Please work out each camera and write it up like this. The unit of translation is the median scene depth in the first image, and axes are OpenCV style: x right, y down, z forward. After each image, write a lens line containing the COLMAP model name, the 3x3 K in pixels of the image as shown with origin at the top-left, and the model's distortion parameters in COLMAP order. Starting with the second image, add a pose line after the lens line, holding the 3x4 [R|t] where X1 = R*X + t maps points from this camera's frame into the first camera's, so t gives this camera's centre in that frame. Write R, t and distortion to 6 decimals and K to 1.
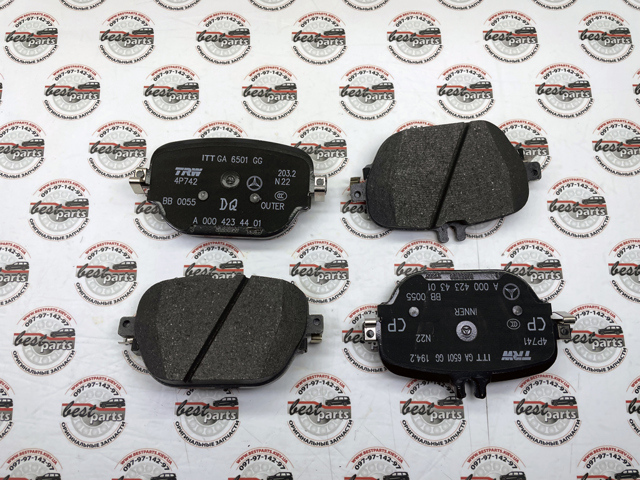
lens RADIAL K [[492.3, 0, 318.2], [0, 492.3, 234.7], [0, 0, 1]] dist [0.069179, -0.113574]
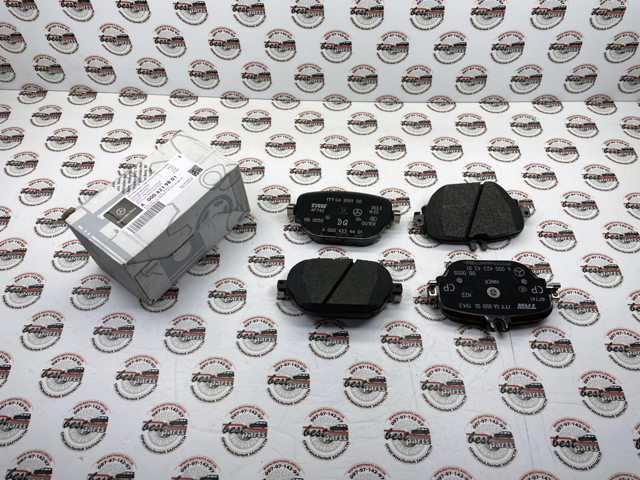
lens RADIAL K [[492.3, 0, 311.0], [0, 492.3, 230.0], [0, 0, 1]] dist [0.069179, -0.113574]
pose [[0.998285, 0.030754, -0.049817, -0.205749], [-0.047792, 0.919561, -0.390029, 0.629152], [0.033815, 0.391741, 0.919454, -0.549195]]
